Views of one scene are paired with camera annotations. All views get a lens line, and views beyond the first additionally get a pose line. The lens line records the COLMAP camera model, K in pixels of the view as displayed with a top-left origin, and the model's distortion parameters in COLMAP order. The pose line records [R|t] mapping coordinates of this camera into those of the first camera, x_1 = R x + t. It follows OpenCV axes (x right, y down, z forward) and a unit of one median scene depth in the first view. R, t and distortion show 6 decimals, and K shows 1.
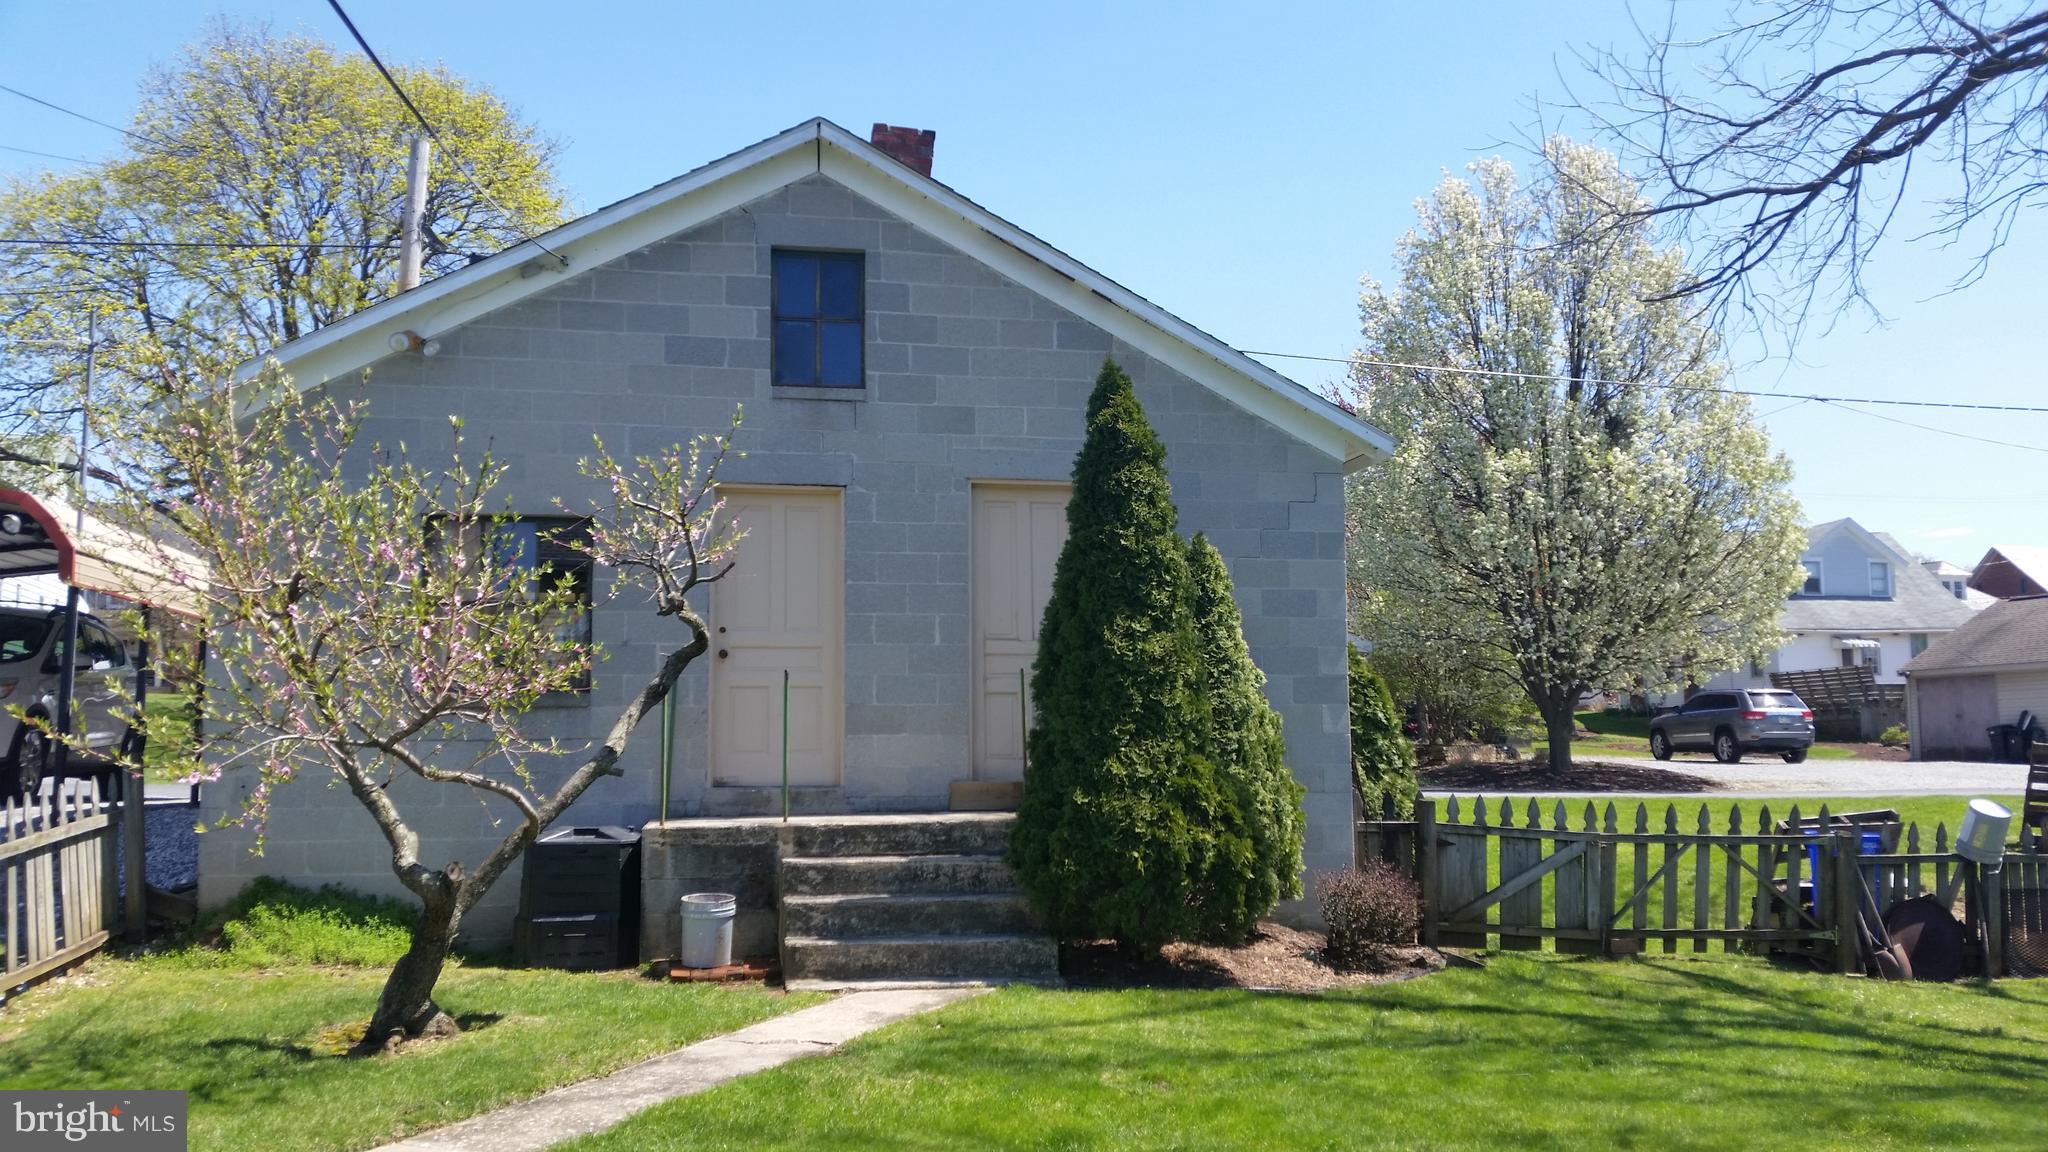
lens RADIAL K [[1658.0, 0, 1009.5], [0, 1658.0, 577.3], [0, 0, 1]] dist [0.171737, -0.374452]
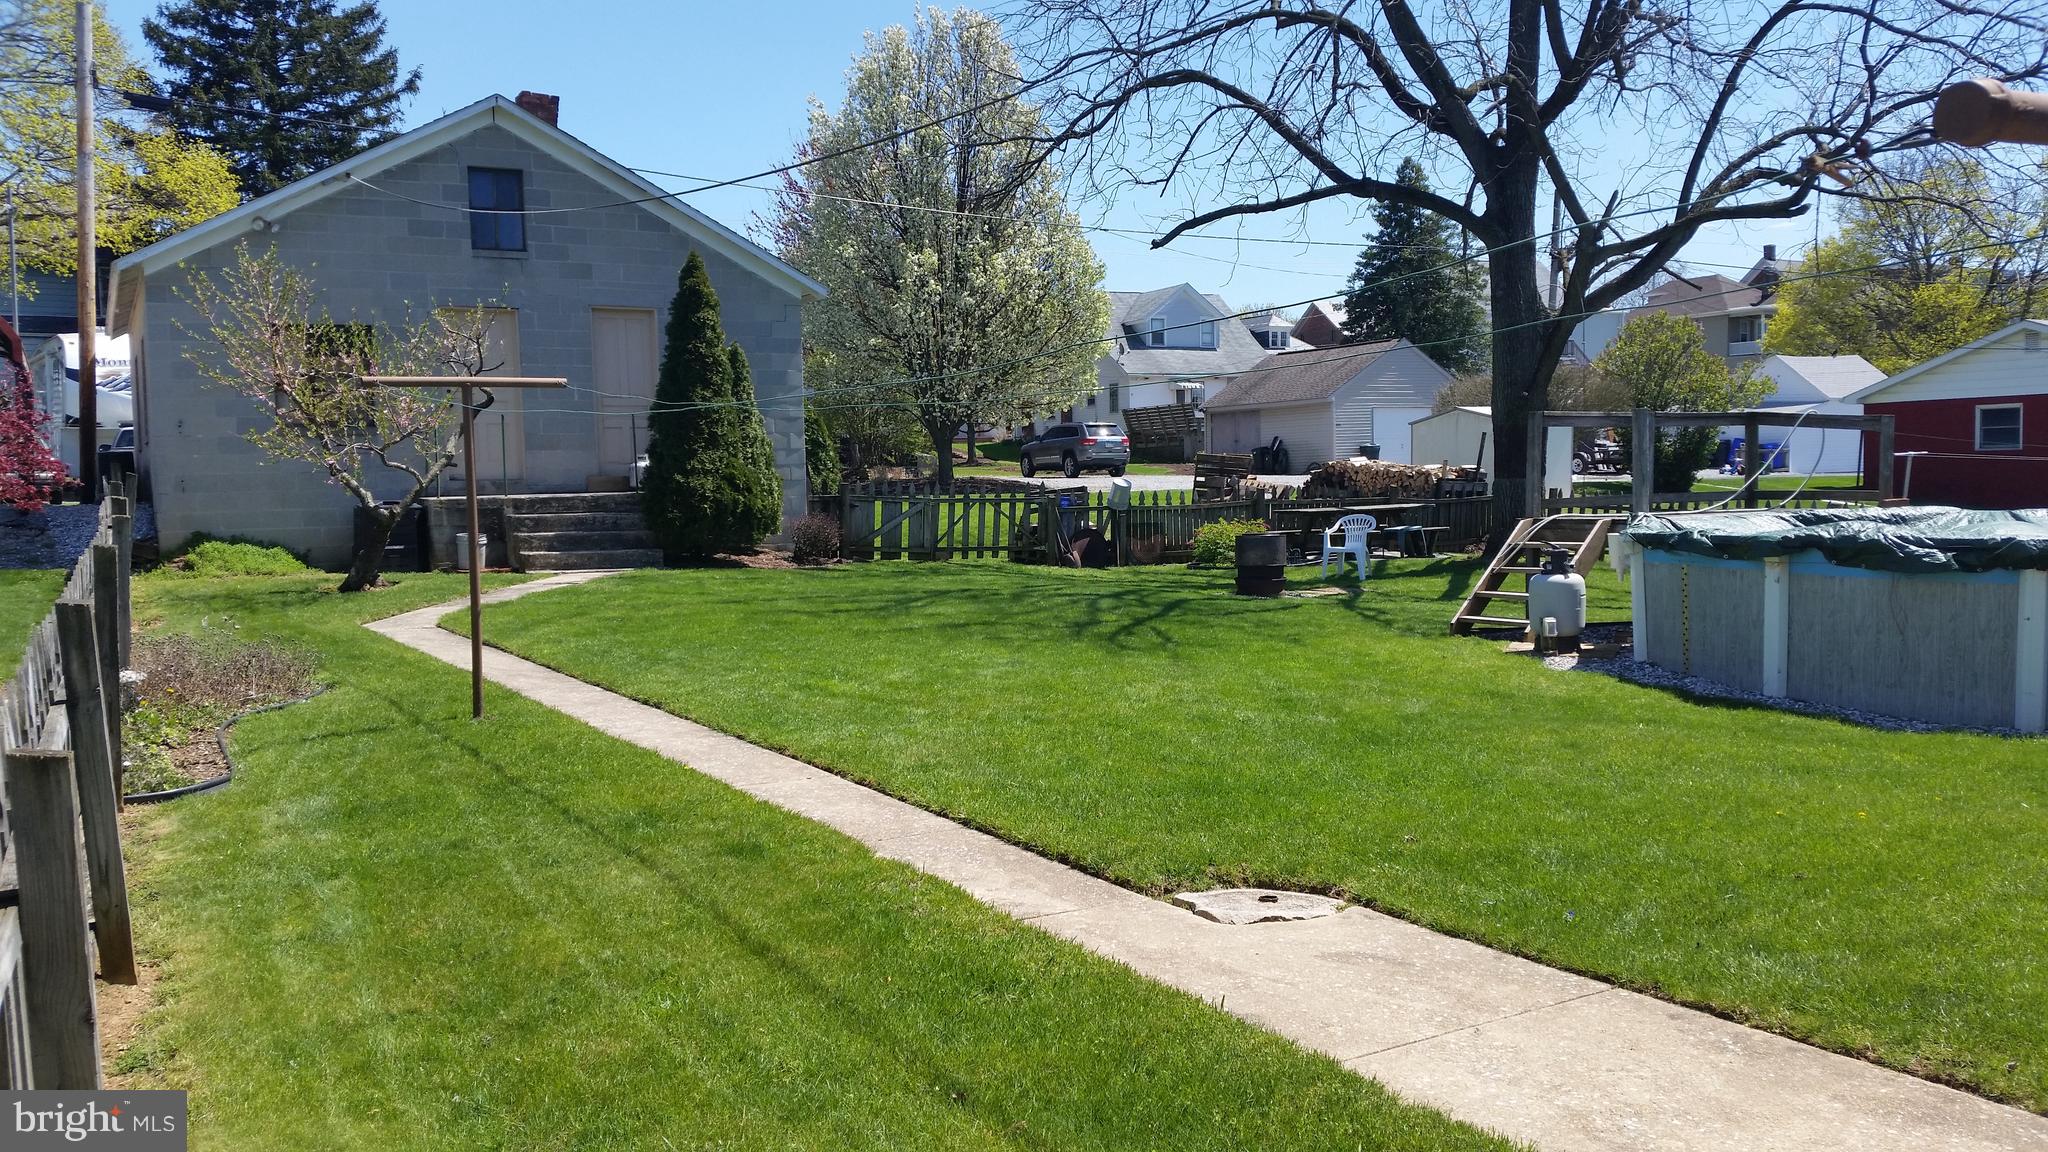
lens RADIAL K [[1658.0, 0, 1009.5], [0, 1658.0, 577.3], [0, 0, 1]] dist [0.171737, -0.374452]
pose [[0.946367, -0.036983, 0.320970, -0.179154], [-0.013693, 0.987944, 0.154206, -0.053444], [-0.322803, -0.150331, 0.934451, -0.822173]]
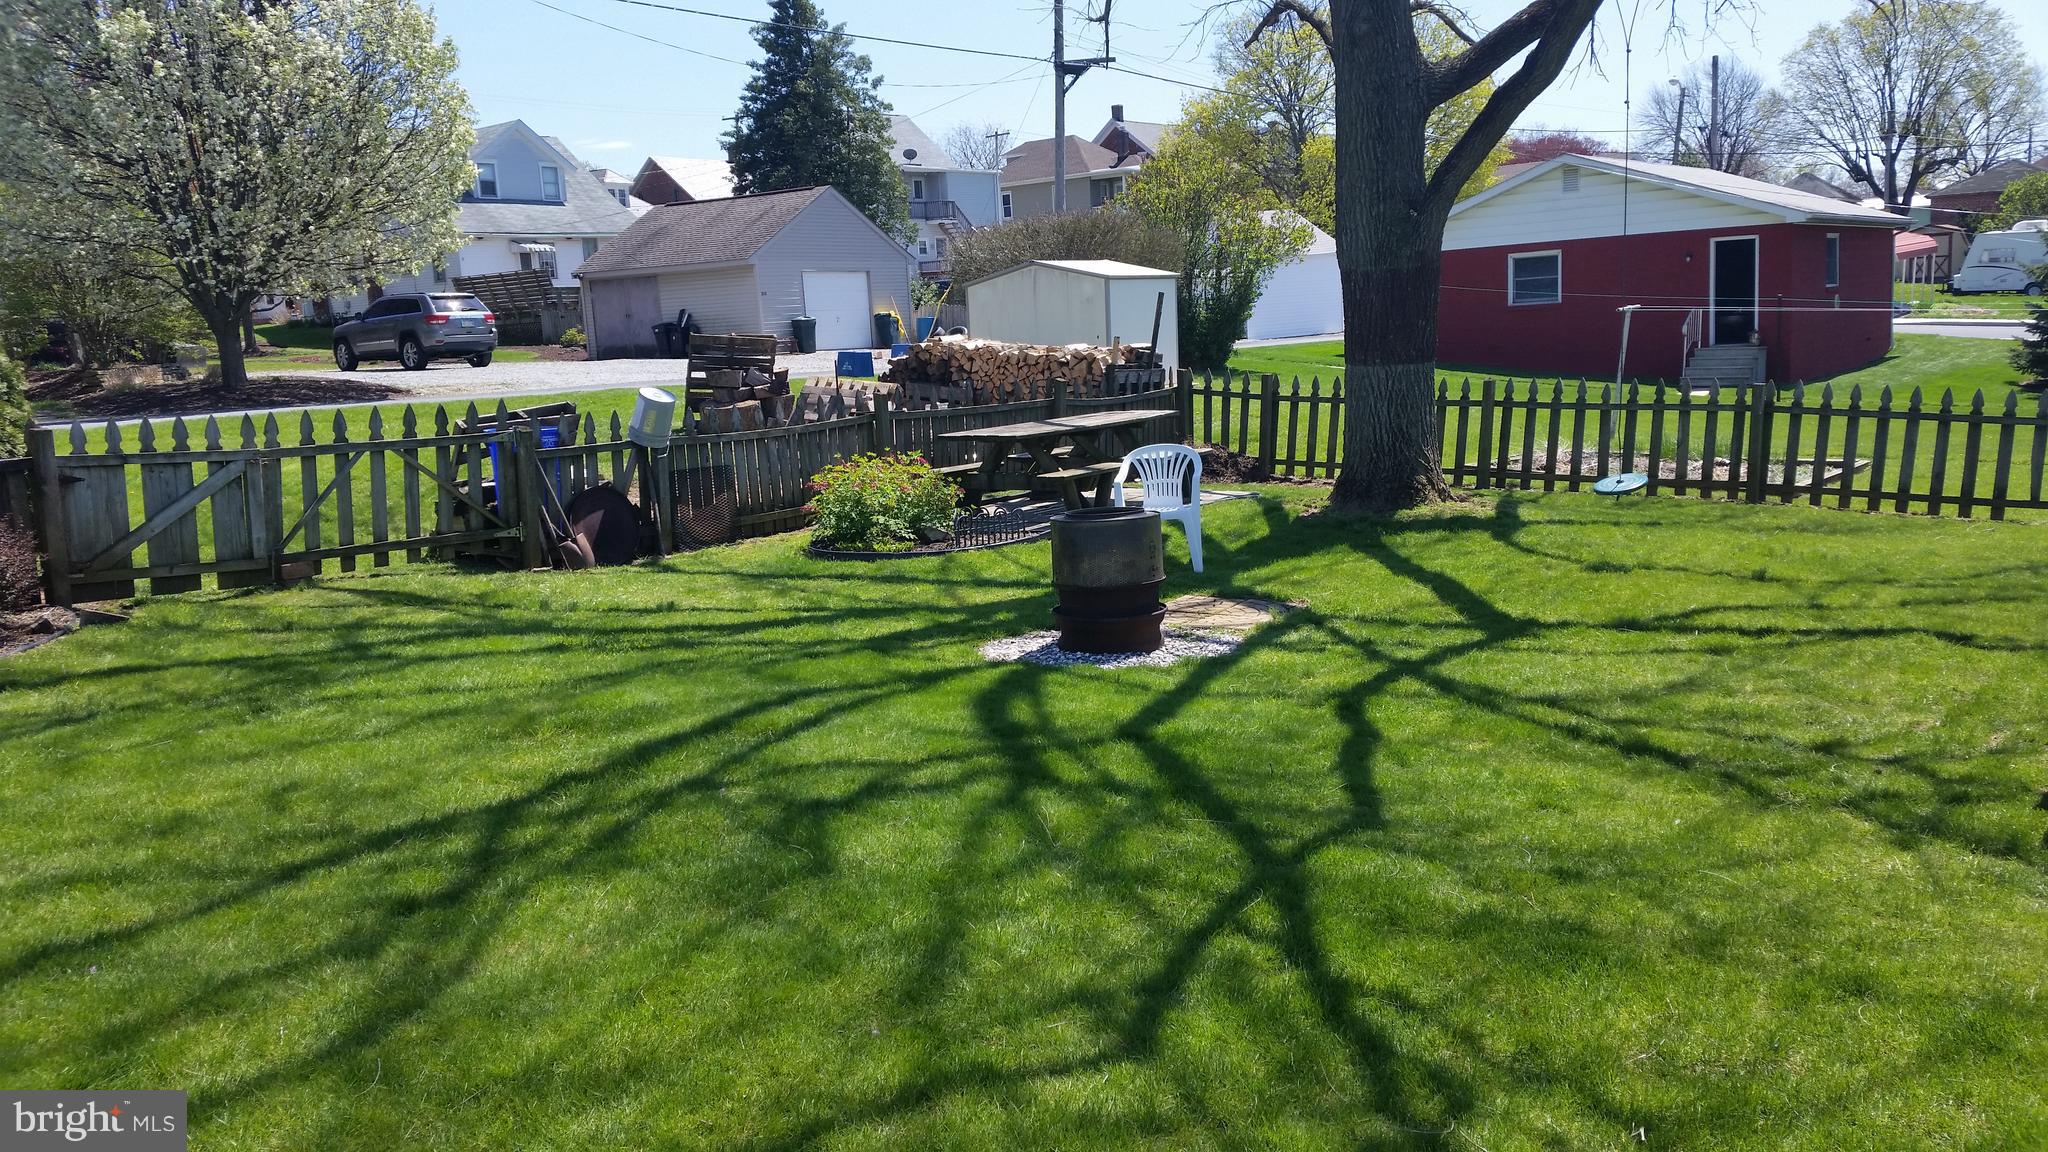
lens RADIAL K [[1690.6, 0, 1058.3], [0, 1690.6, 581.0], [0, 0, 1]] dist [0.122434, -0.309414]
pose [[0.727457, -0.136944, 0.672349, 0.045129], [-0.019188, 0.975438, 0.219438, 0.015578], [-0.685885, -0.172533, 0.706961, 0.076644]]
